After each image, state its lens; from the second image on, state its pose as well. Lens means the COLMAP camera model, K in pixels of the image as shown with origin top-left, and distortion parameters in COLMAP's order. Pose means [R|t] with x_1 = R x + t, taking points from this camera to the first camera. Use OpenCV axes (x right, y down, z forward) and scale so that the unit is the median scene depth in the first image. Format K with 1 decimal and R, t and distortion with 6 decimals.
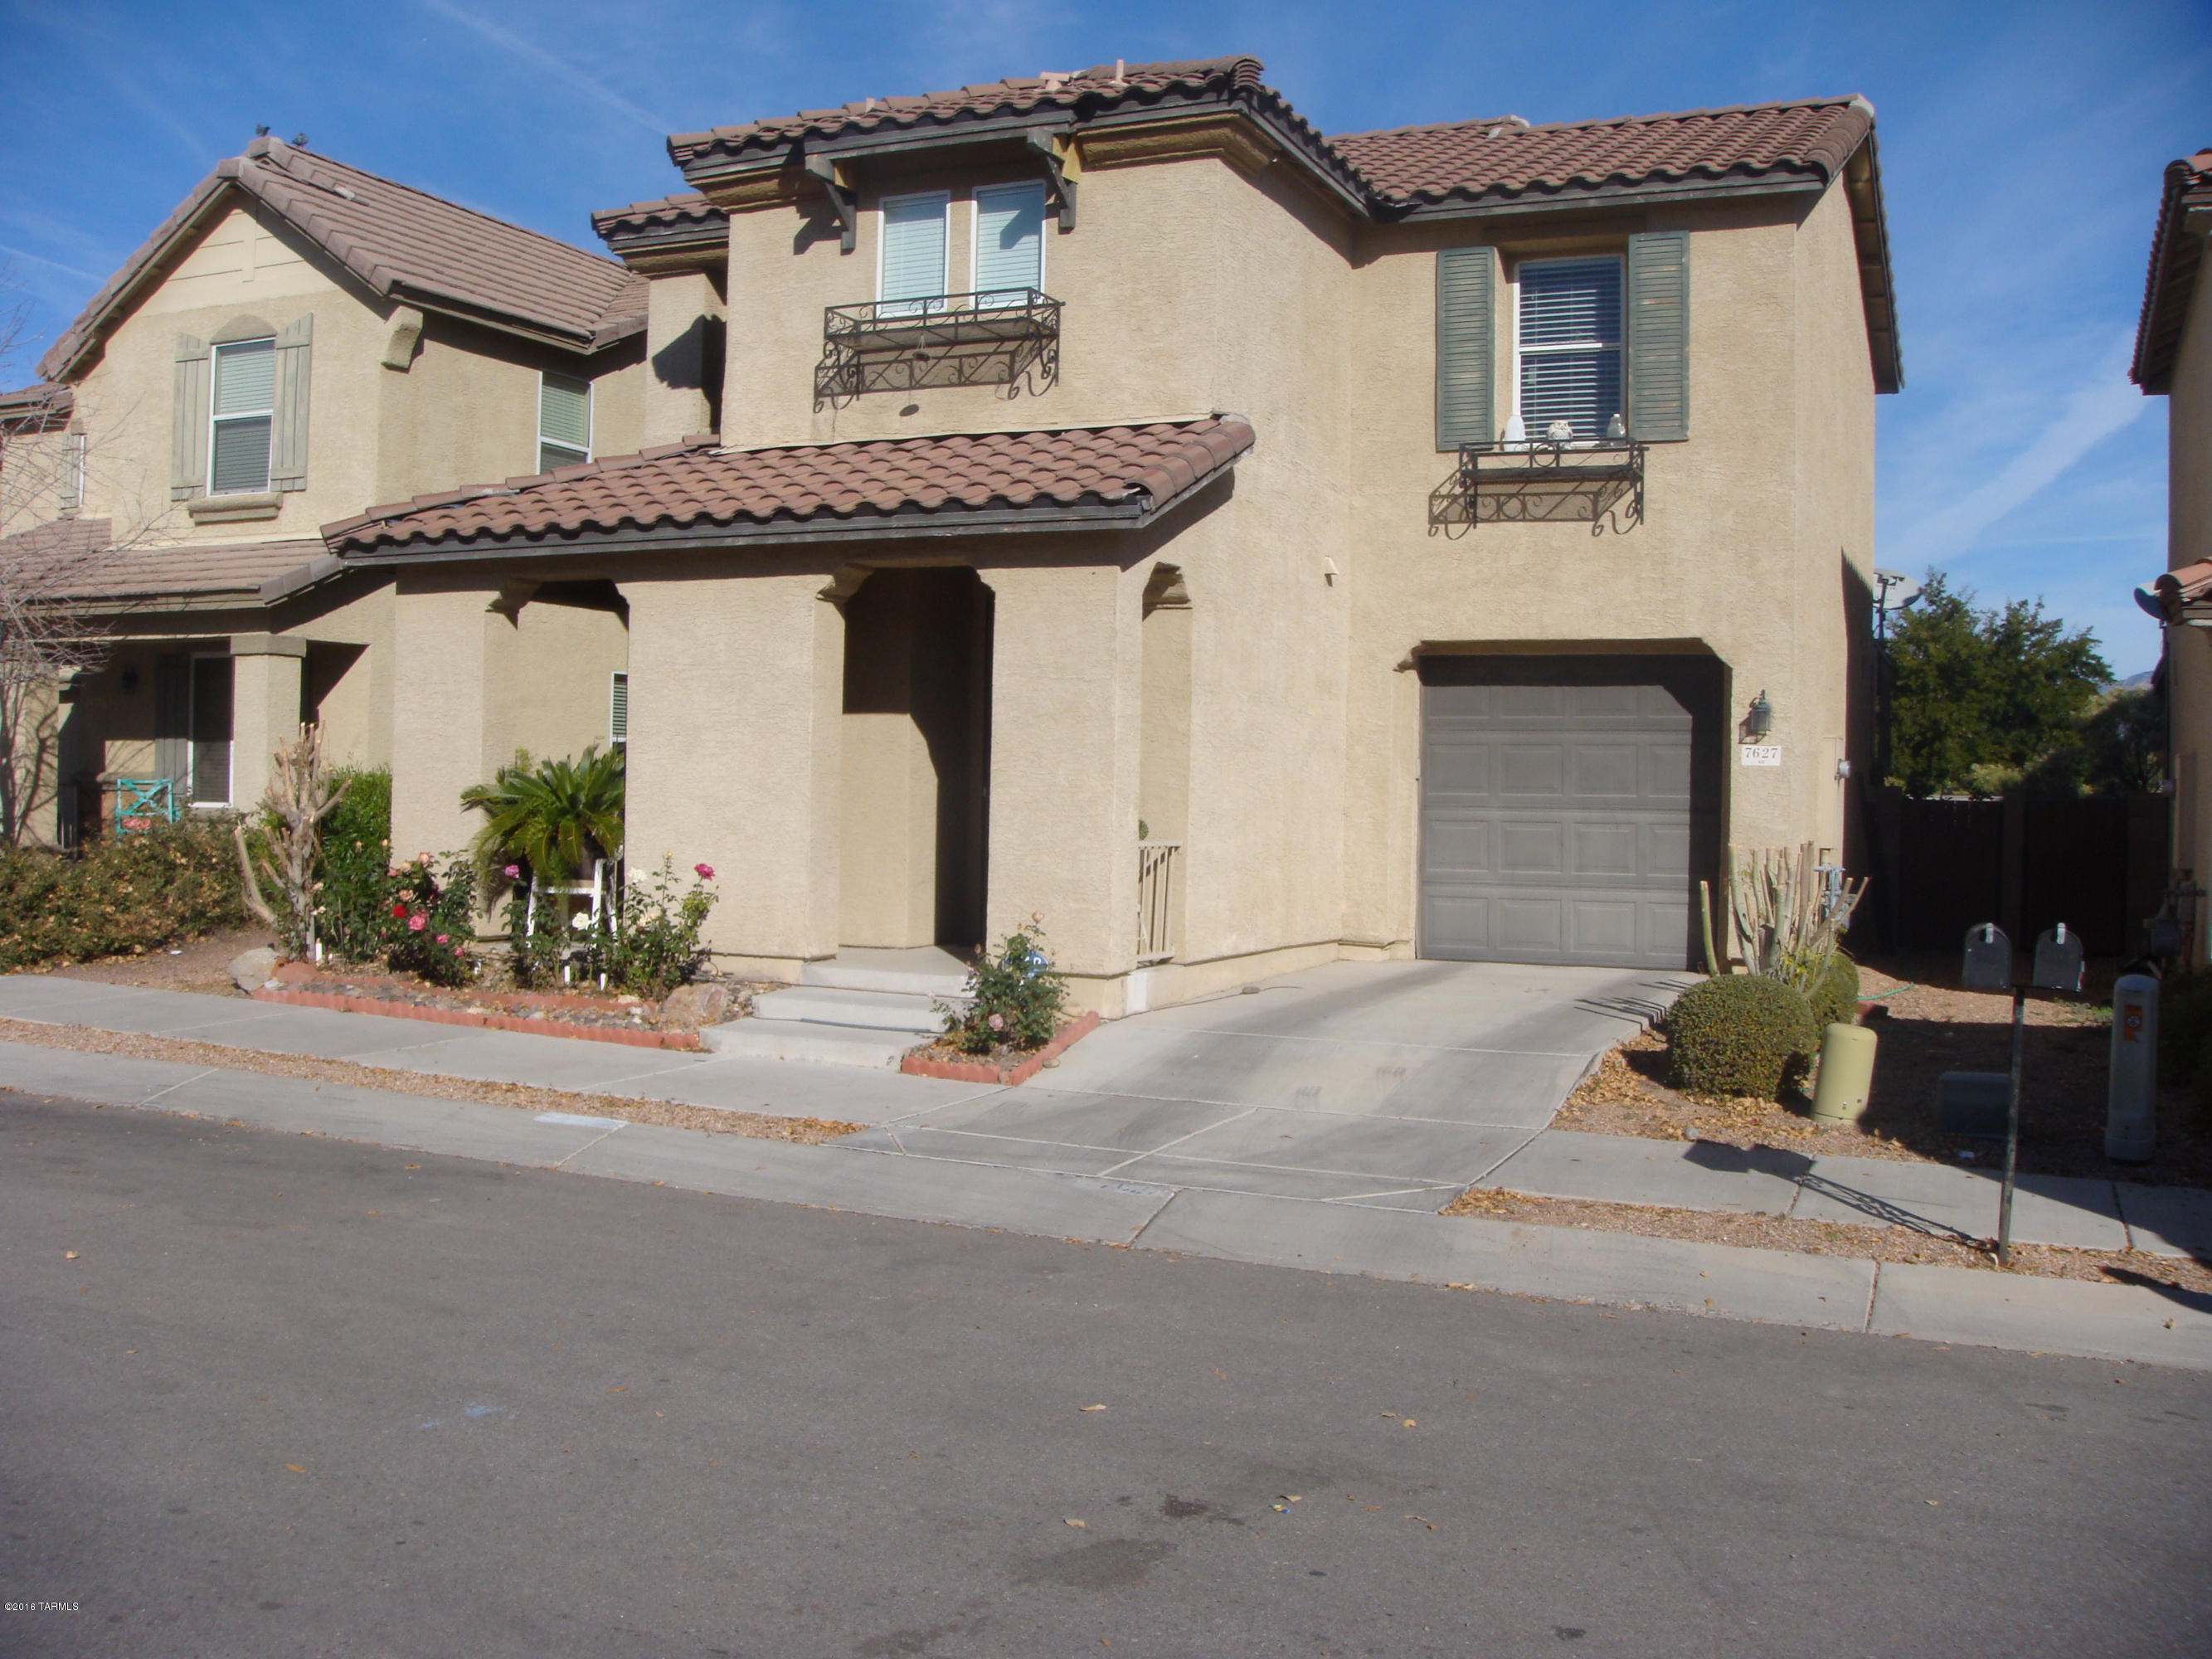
lens RADIAL K [[2115.6, 0, 1092.7], [0, 2115.6, 847.8], [0, 0, 1]] dist [-0.149941, 0.000000]
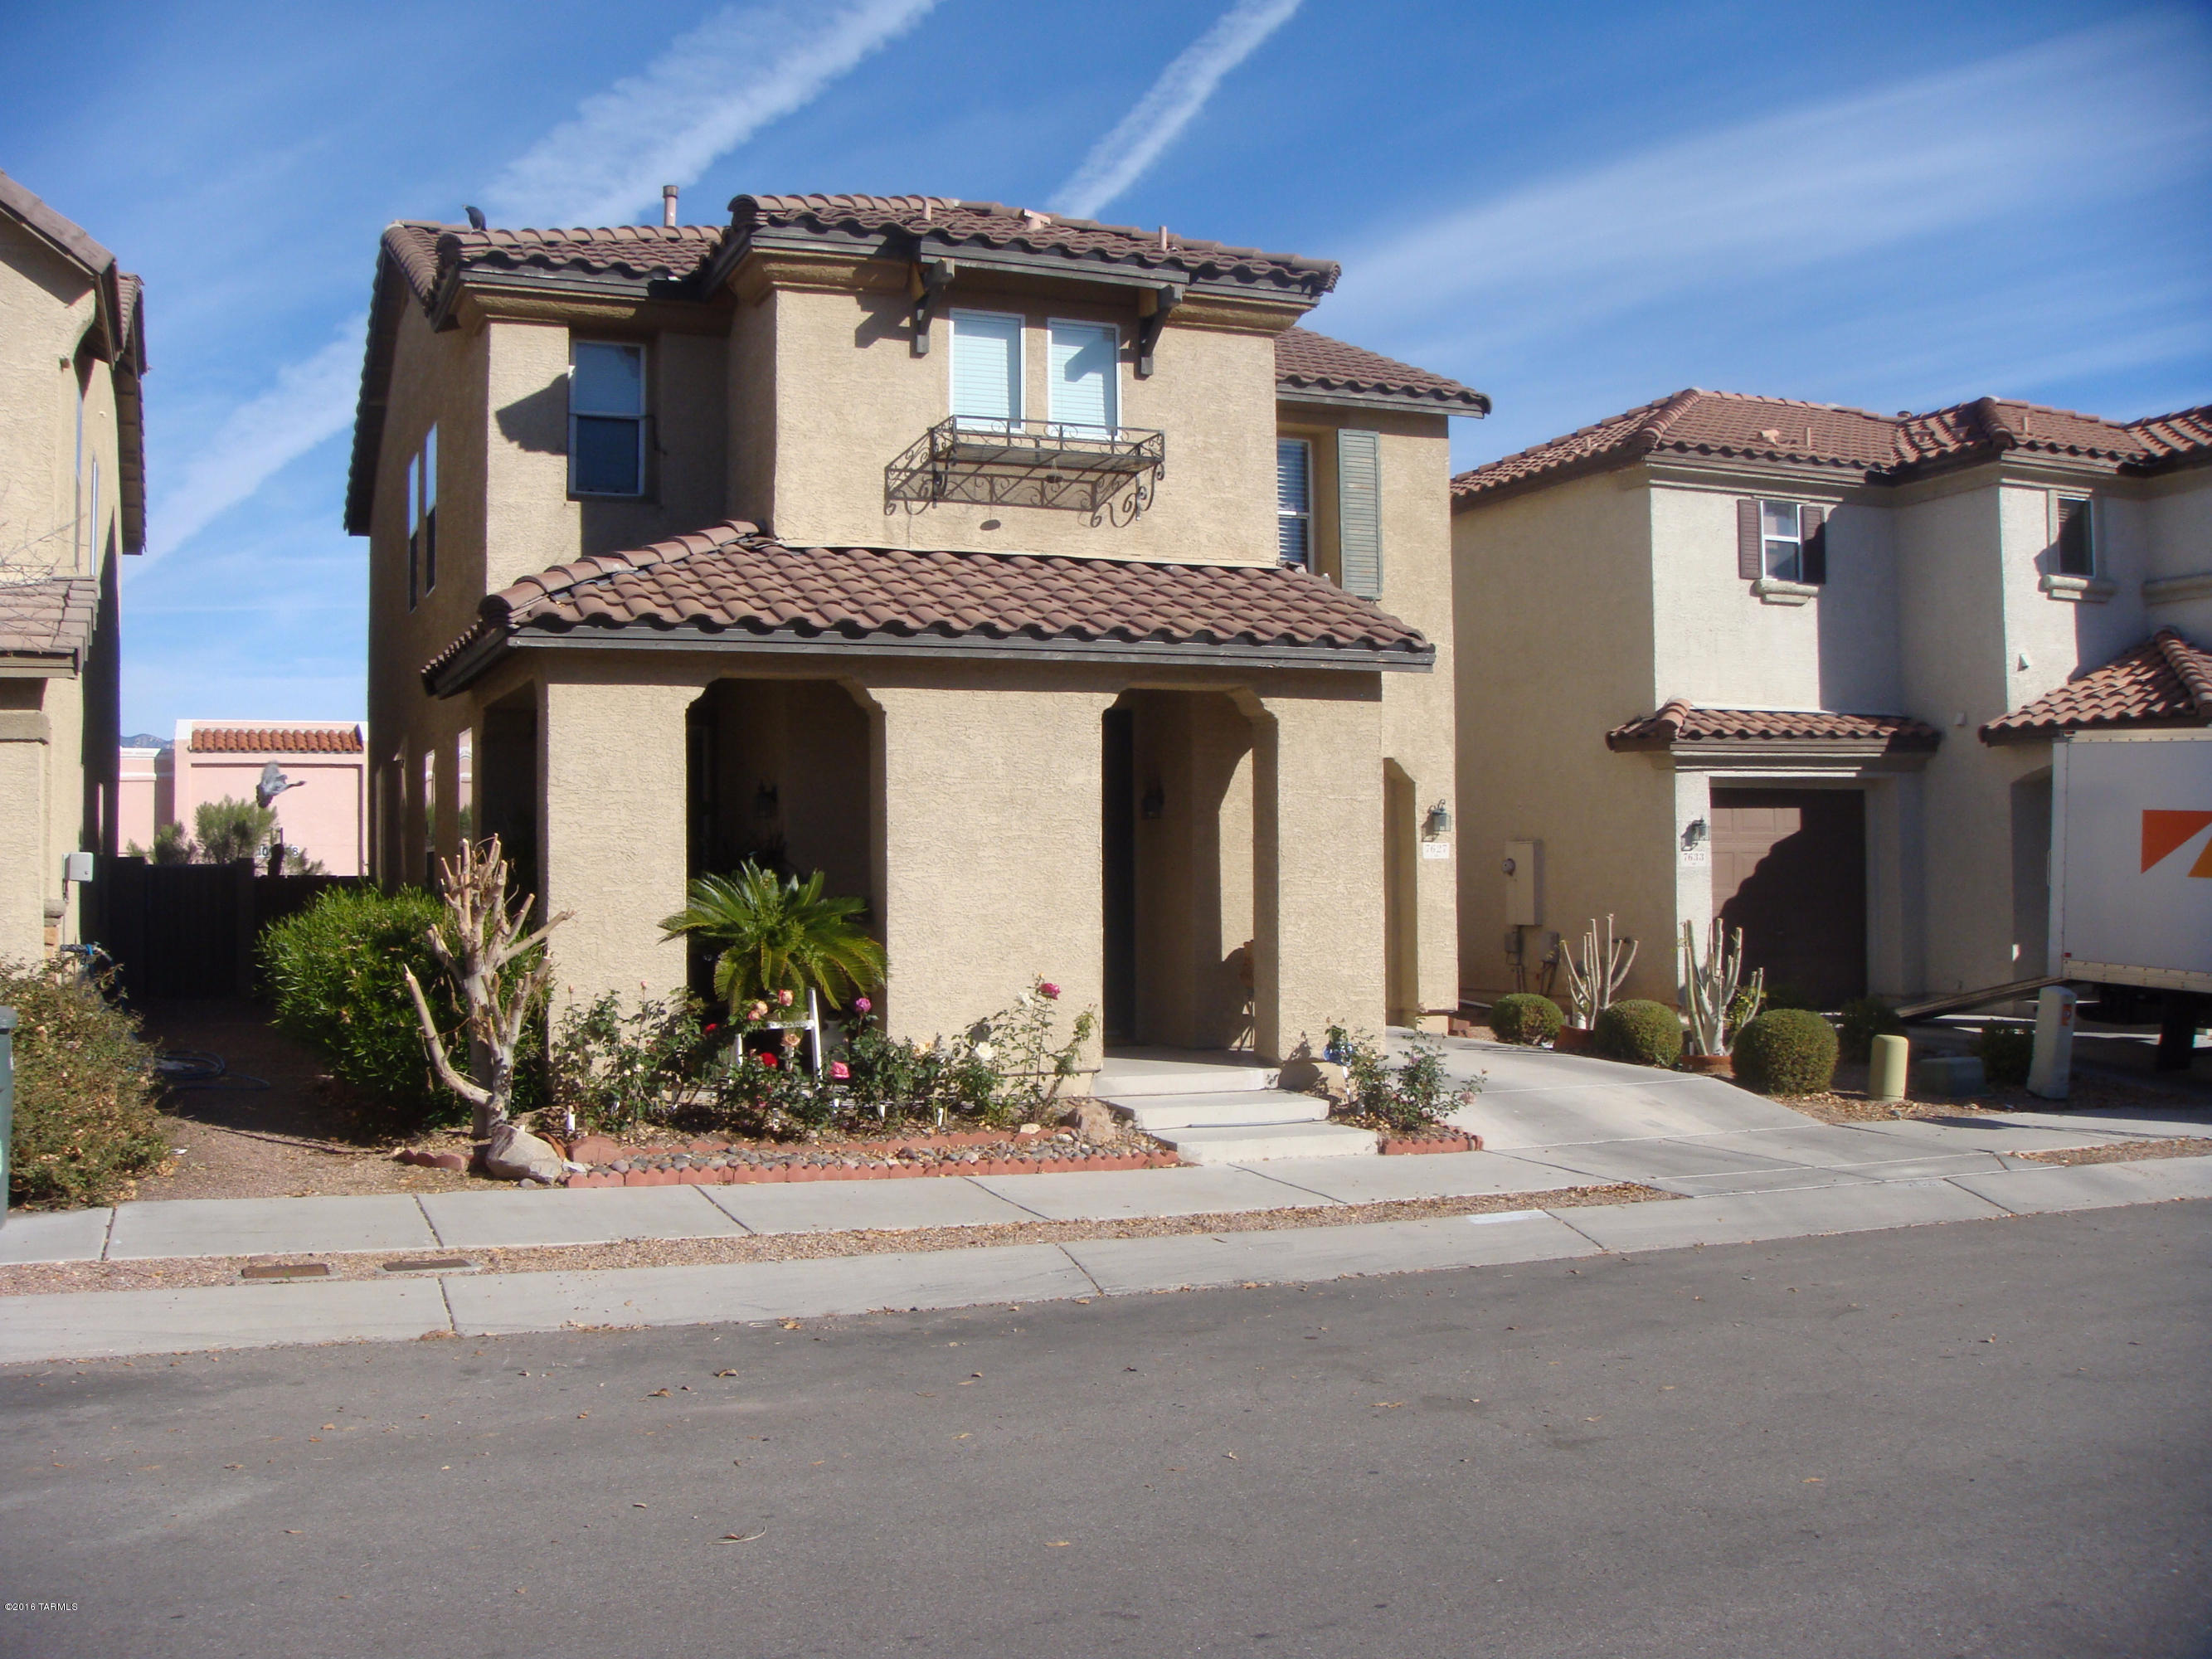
lens RADIAL K [[2115.6, 0, 1094.2], [0, 2115.6, 830.7], [0, 0, 1]] dist [-0.149941, 0.000000]
pose [[0.684970, -0.009495, 0.728510, -0.793564], [0.040850, 0.998843, -0.025390, -0.033766], [-0.727425, 0.047151, 0.684565, 0.276221]]
